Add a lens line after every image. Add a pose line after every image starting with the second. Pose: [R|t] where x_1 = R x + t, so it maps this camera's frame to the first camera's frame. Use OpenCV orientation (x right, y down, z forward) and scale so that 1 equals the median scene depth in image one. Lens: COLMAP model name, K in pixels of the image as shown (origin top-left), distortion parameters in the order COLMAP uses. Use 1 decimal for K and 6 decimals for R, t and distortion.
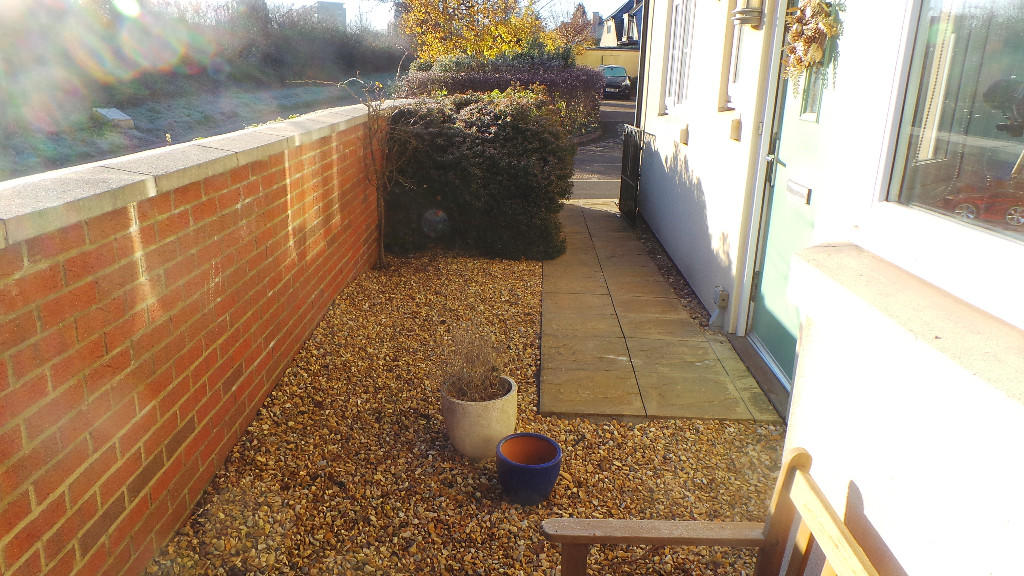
lens RADIAL K [[705.7, 0, 511.2], [0, 705.7, 288.2], [0, 0, 1]] dist [-0.009647, 0.001107]
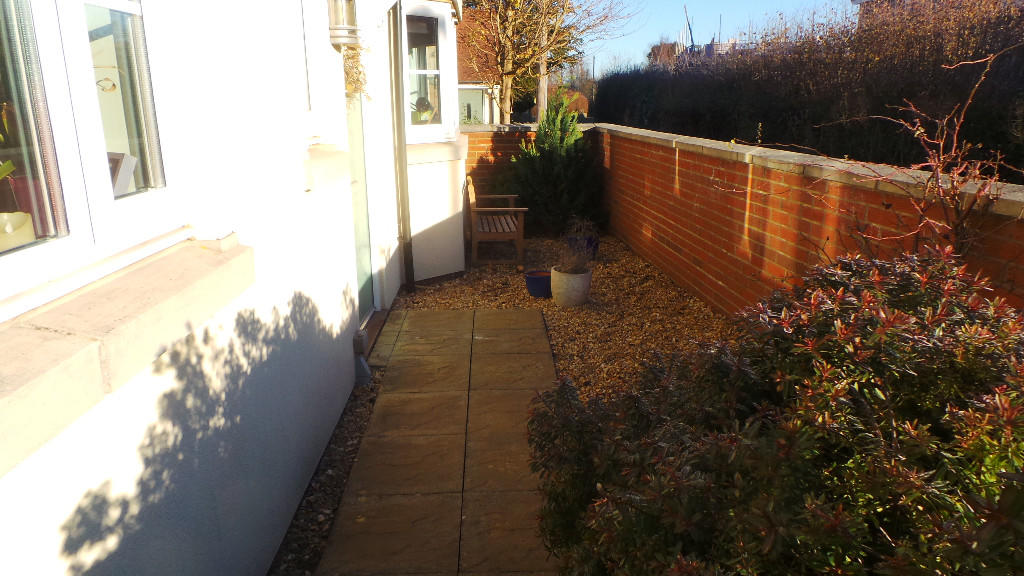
lens RADIAL K [[705.7, 0, 512.5], [0, 705.7, 290.3], [0, 0, 1]] dist [-0.009647, 0.001107]
pose [[-0.996176, 0.015245, -0.086024, 0.210415], [-0.031448, 0.856076, 0.515892, -0.603102], [0.081508, 0.516624, -0.852324, 2.050132]]
